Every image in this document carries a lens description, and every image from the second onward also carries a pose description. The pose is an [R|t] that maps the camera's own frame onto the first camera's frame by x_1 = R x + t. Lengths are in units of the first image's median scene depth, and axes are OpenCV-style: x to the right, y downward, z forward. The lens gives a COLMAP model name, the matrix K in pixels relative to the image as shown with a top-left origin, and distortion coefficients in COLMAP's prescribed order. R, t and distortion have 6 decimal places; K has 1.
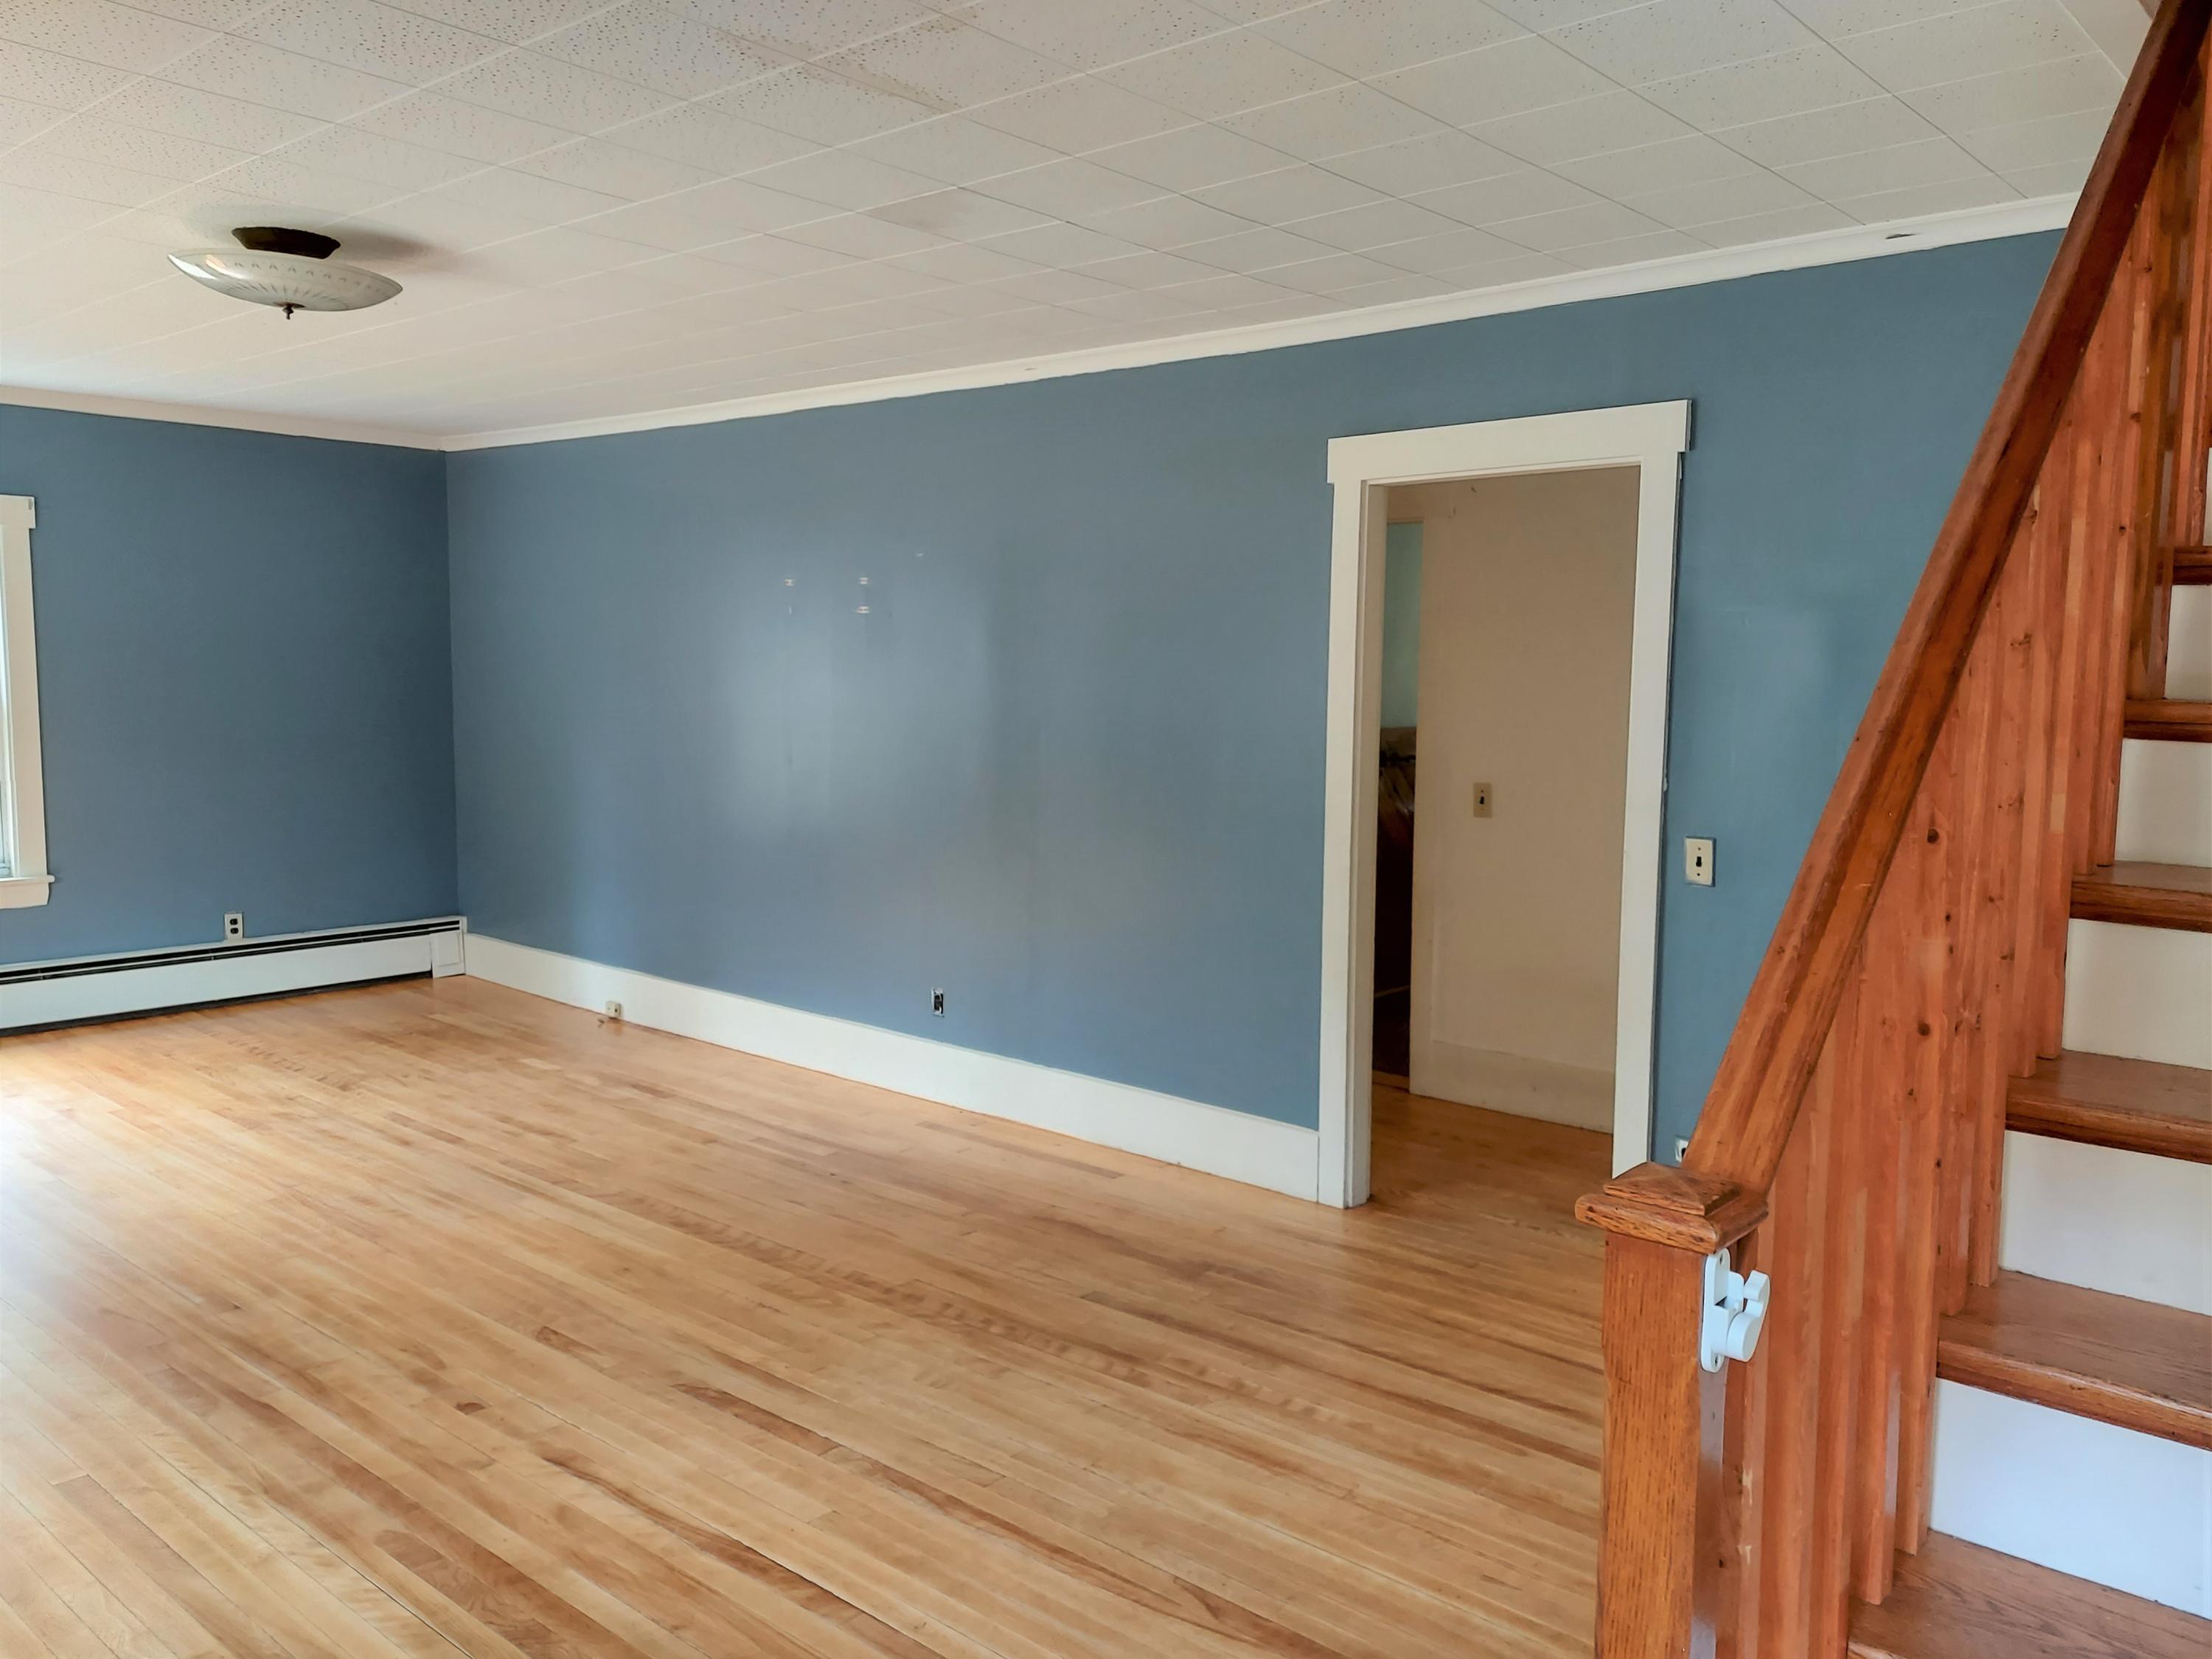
lens RADIAL K [[1721.0, 0, 1106.0], [0, 1721.0, 829.5], [0, 0, 1]] dist [0.149015, -0.166441]
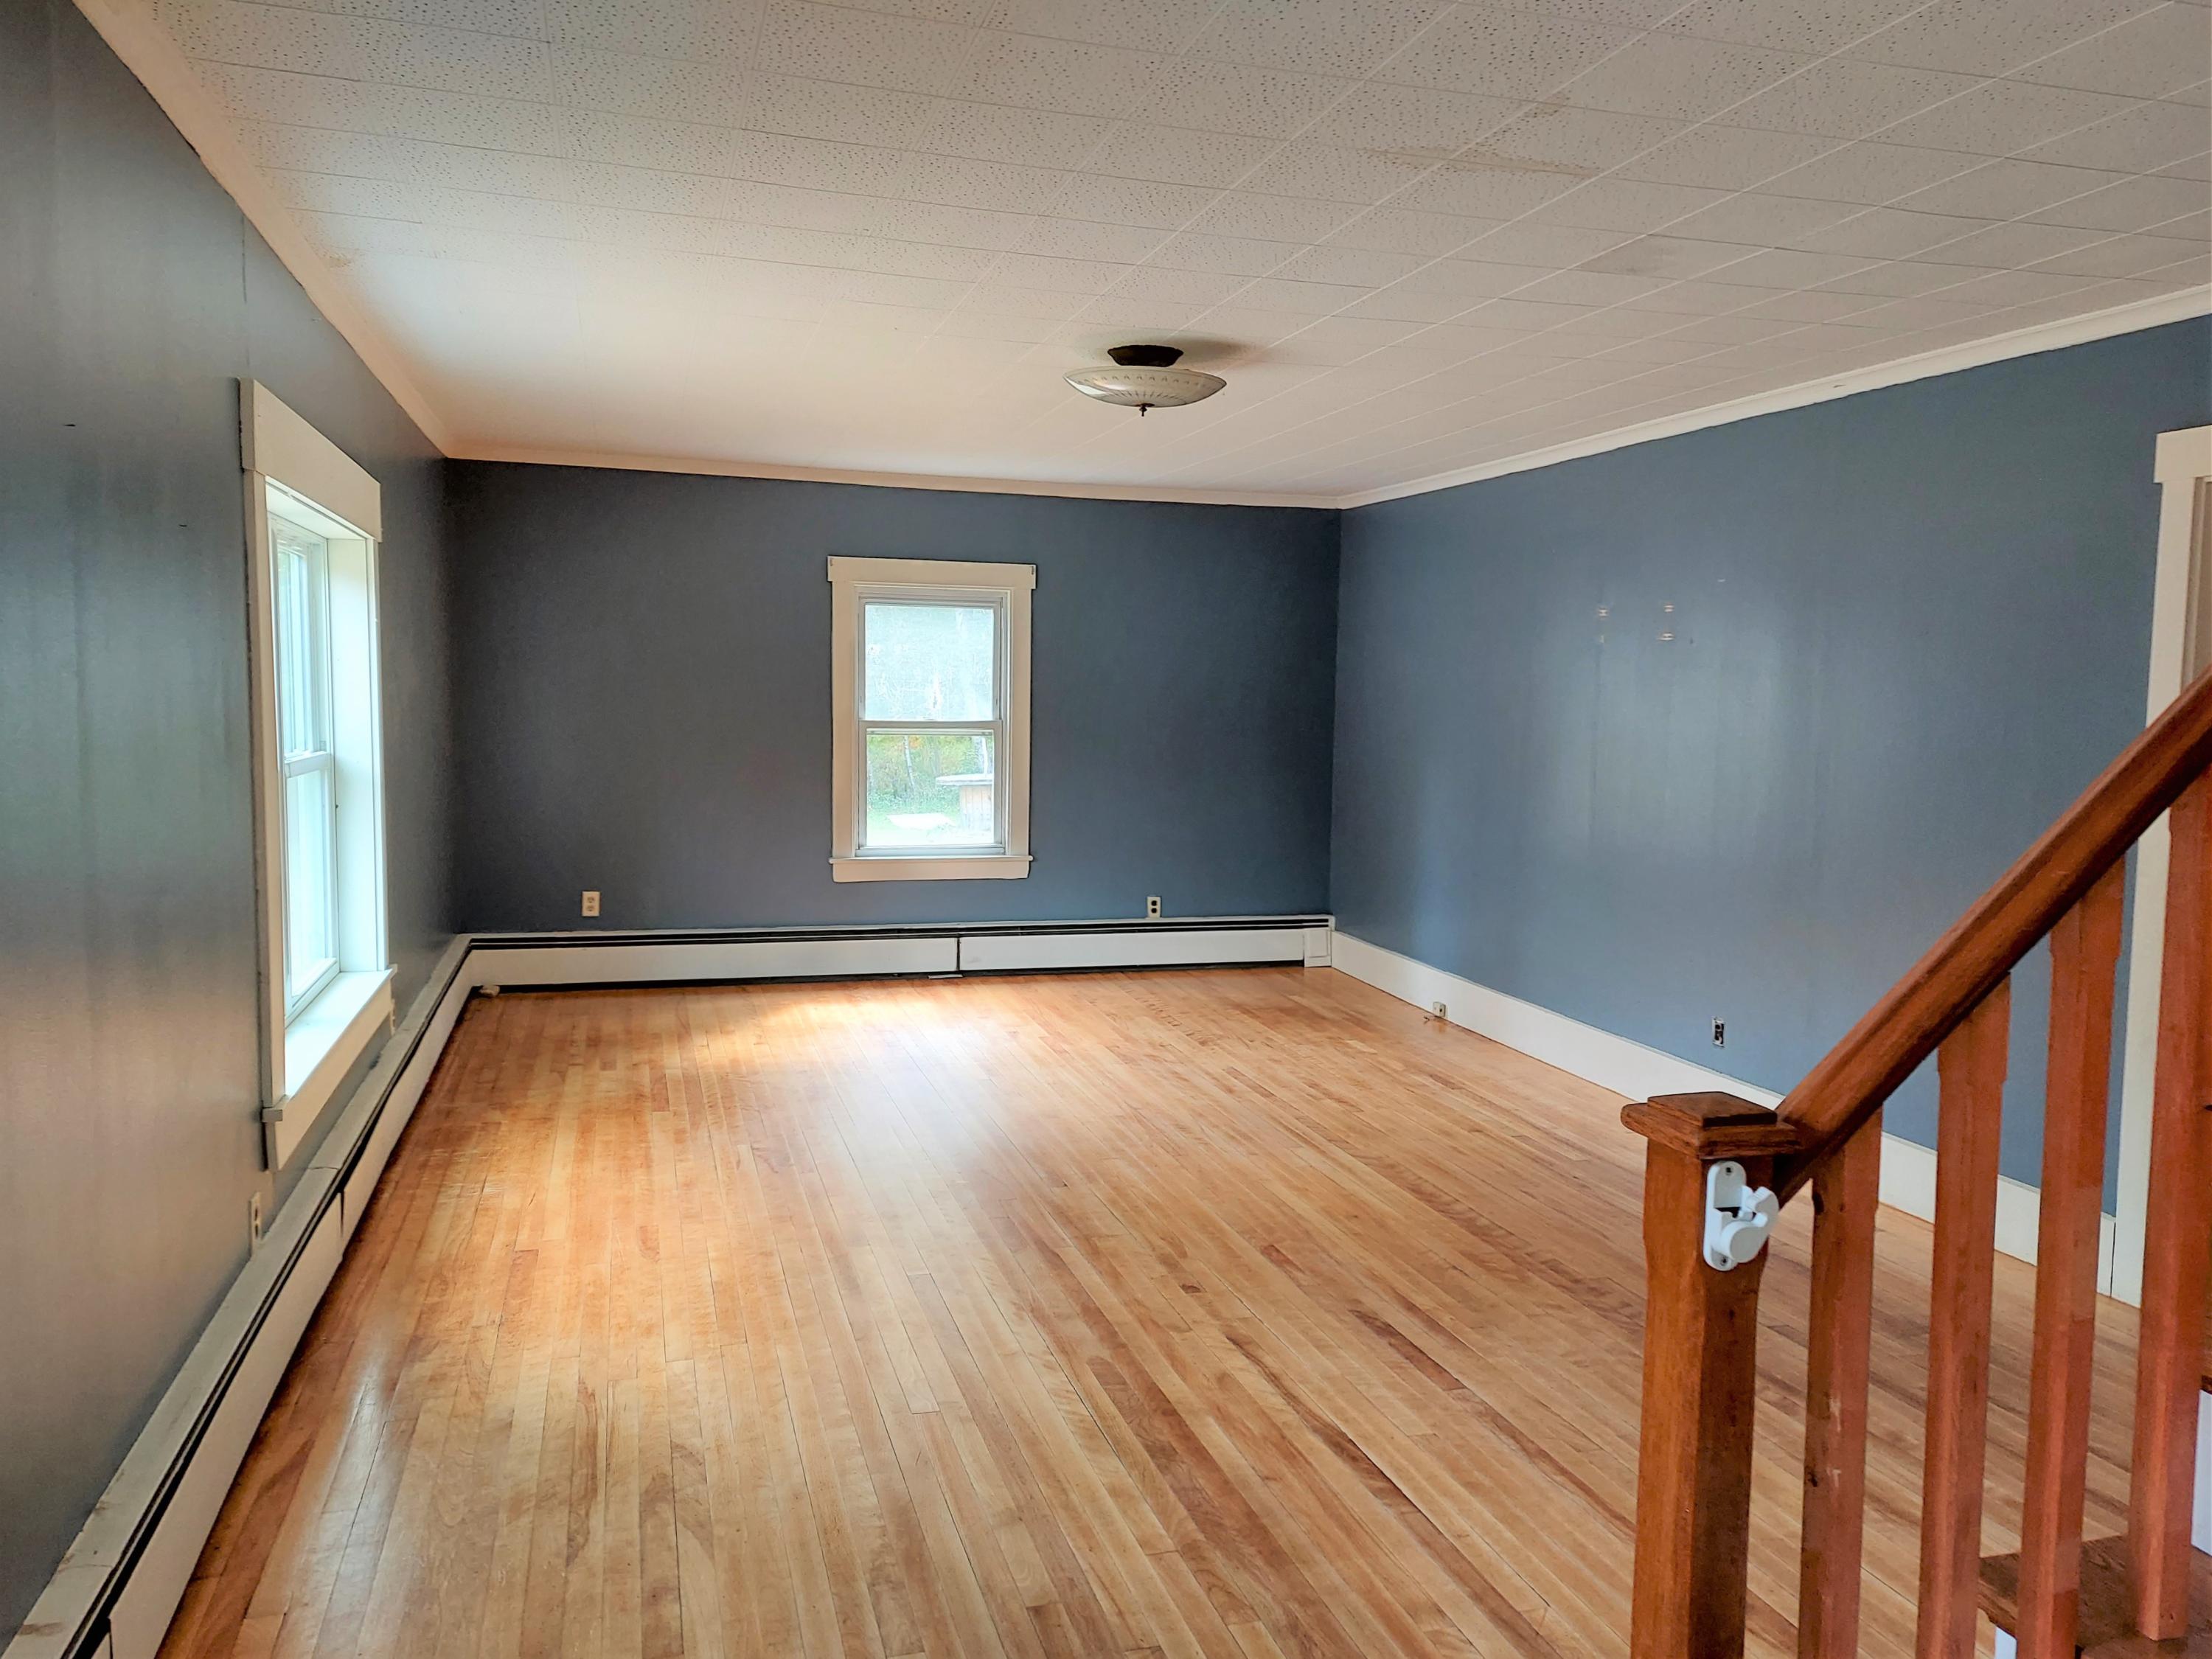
lens RADIAL K [[1721.0, 0, 1106.0], [0, 1721.0, 829.5], [0, 0, 1]] dist [0.149015, -0.166441]
pose [[0.844279, 0.048746, -0.533682, 0.189874], [-0.061776, 0.998068, -0.006568, 0.017942], [0.532331, 0.038514, 0.845660, -0.055956]]
